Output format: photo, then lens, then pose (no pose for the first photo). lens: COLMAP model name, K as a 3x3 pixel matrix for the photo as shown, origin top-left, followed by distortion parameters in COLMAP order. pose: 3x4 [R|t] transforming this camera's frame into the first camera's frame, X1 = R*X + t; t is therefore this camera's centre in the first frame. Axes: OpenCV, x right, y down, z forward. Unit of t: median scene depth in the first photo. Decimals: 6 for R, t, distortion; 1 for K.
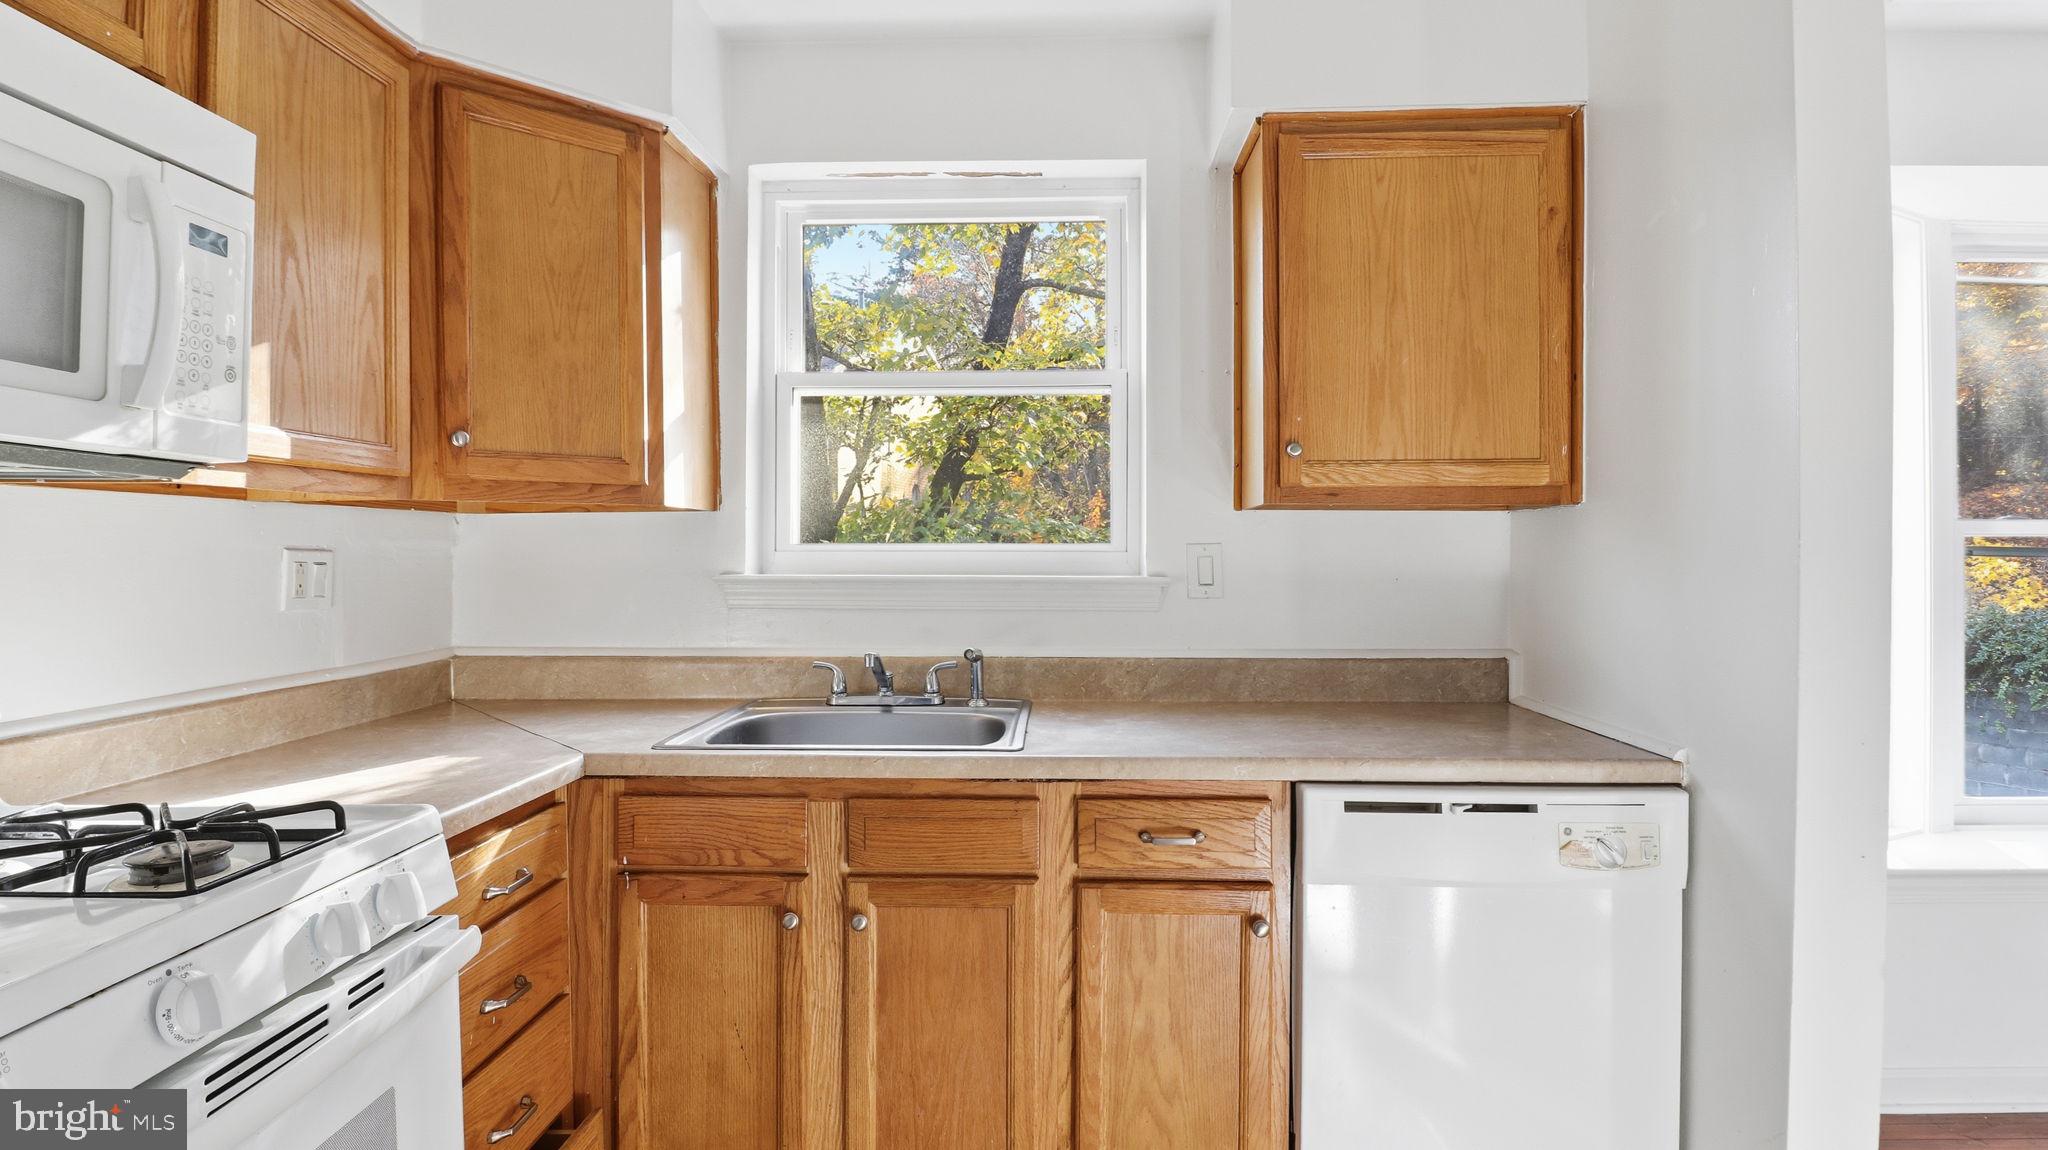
lens RADIAL K [[963.9, 0, 1027.4], [0, 963.9, 558.8], [0, 0, 1]] dist [0.001880, -0.013585]
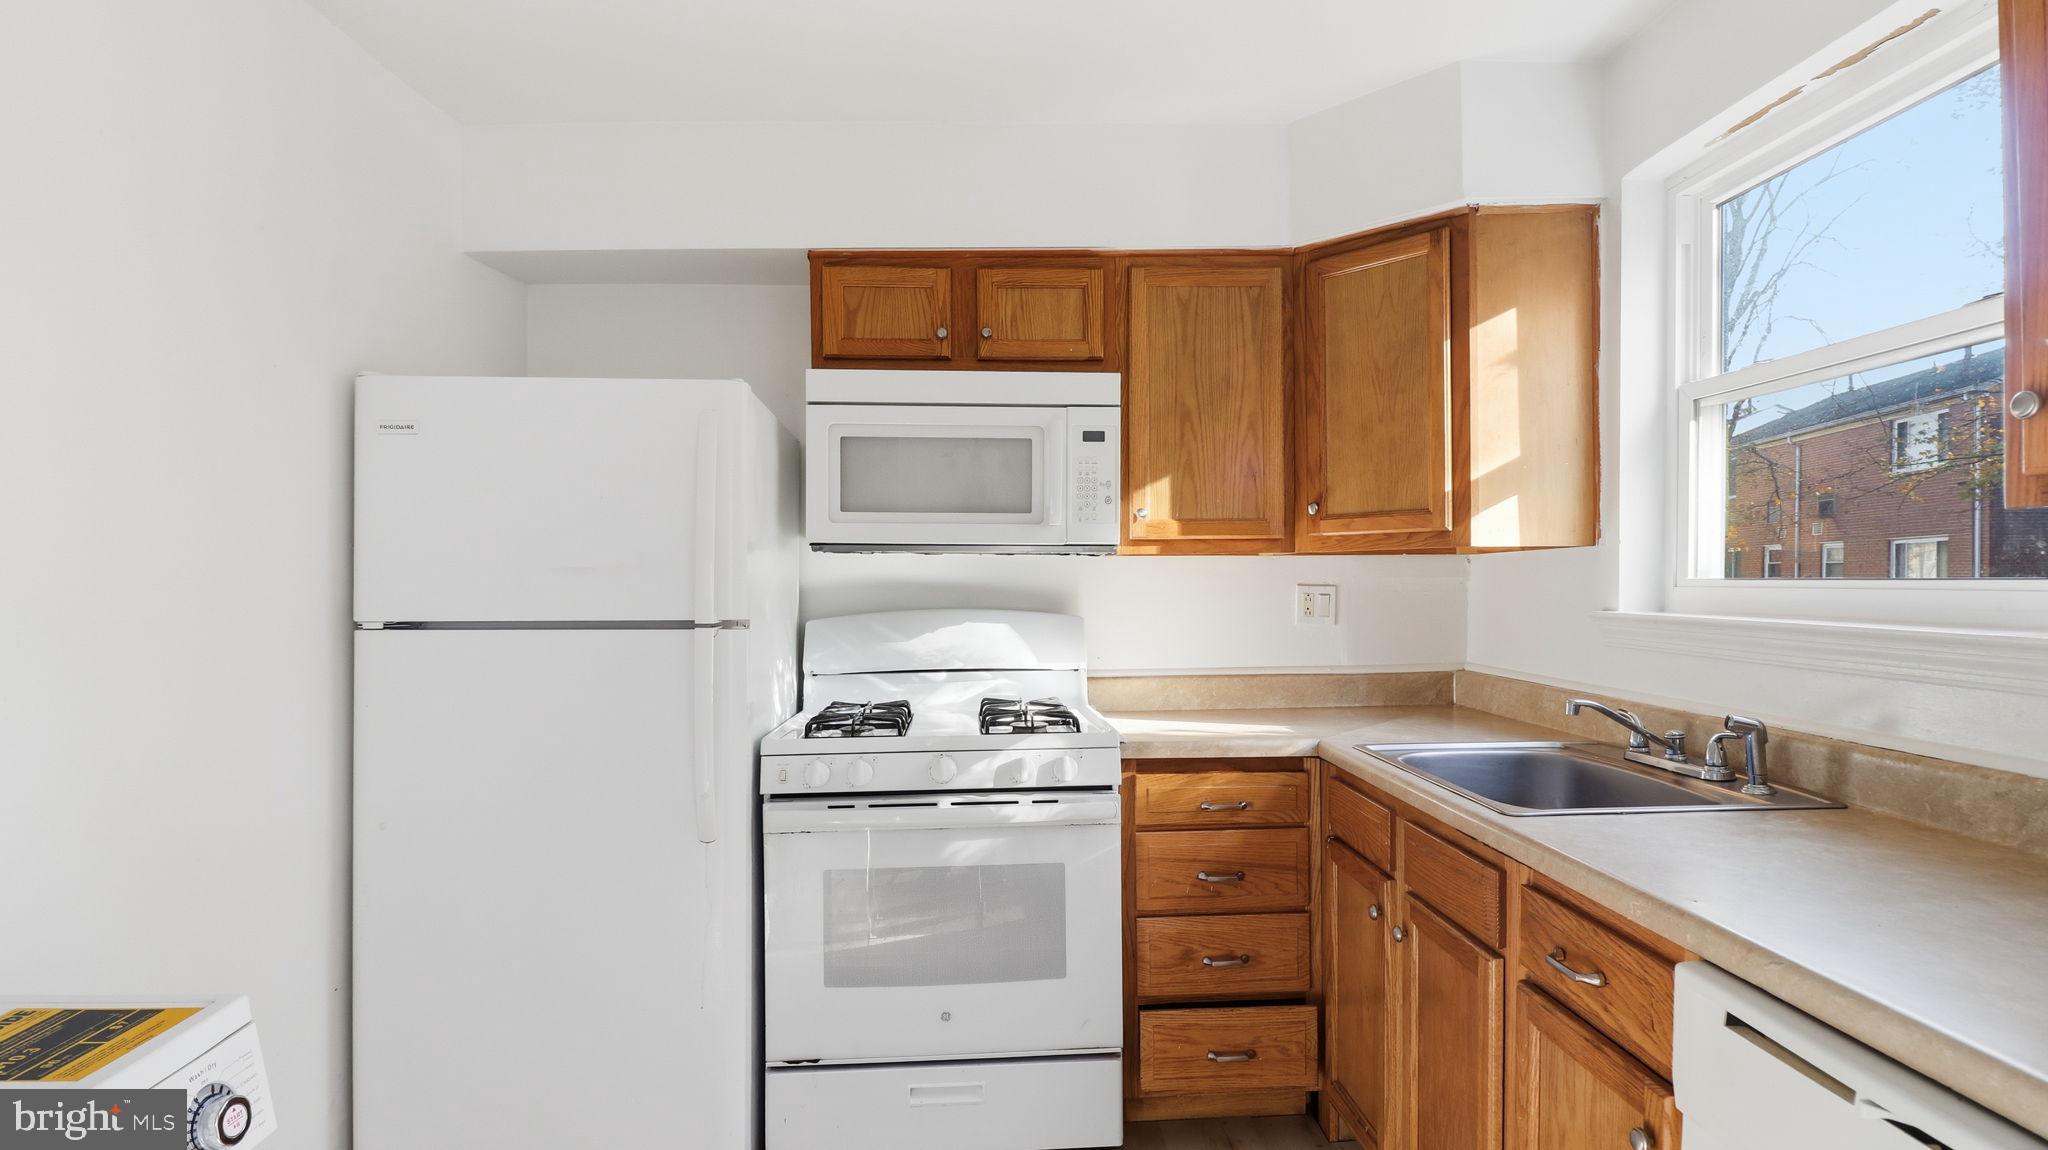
lens RADIAL K [[968.6, 0, 1028.0], [0, 968.6, 585.2], [0, 0, 1]] dist [0.000380, -0.000121]
pose [[0.105251, 0.007464, -0.994418, 0.737721], [-0.000457, 0.999972, 0.007458, -0.020857], [0.994446, -0.000330, 0.105251, 0.400992]]
